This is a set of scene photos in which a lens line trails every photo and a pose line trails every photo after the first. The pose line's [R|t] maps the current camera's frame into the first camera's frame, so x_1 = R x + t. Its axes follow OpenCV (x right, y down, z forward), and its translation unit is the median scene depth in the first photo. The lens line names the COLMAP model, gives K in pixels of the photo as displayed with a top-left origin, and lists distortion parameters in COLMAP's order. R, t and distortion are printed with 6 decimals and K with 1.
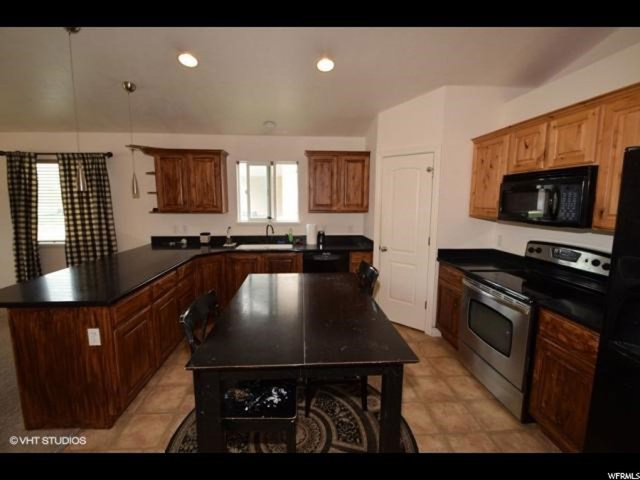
lens RADIAL K [[280.5, 0, 316.2], [0, 280.5, 234.9], [0, 0, 1]] dist [-0.000248, -0.000645]
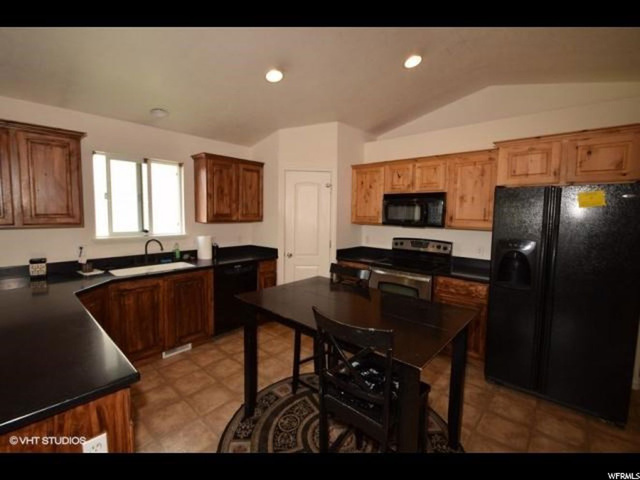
lens RADIAL K [[280.5, 0, 316.2], [0, 280.5, 234.9], [0, 0, 1]] dist [-0.000248, -0.000645]
pose [[0.716129, -0.049077, 0.696240, -0.416440], [0.073857, 0.997253, -0.005672, -0.012707], [-0.694049, 0.055484, 0.717787, 0.142675]]
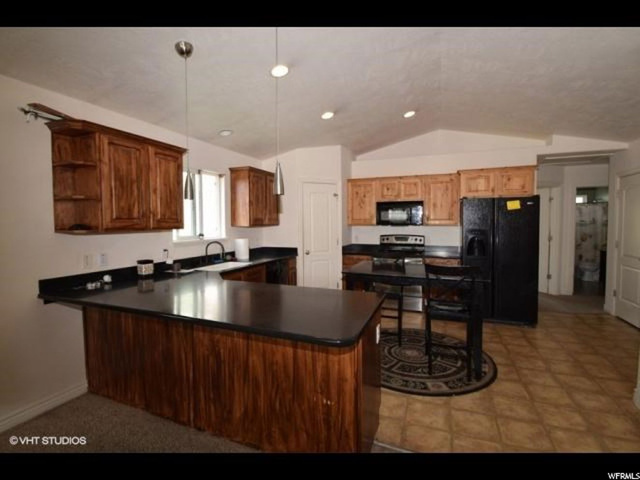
lens RADIAL K [[297.6, 0, 318.4], [0, 297.6, 232.4], [0, 0, 1]] dist [0.000521, 0.000072]
pose [[0.438002, -0.039656, 0.898099, -0.931117], [0.117525, 0.992979, -0.013472, -0.016037], [-0.891259, 0.111450, 0.439587, 0.326464]]
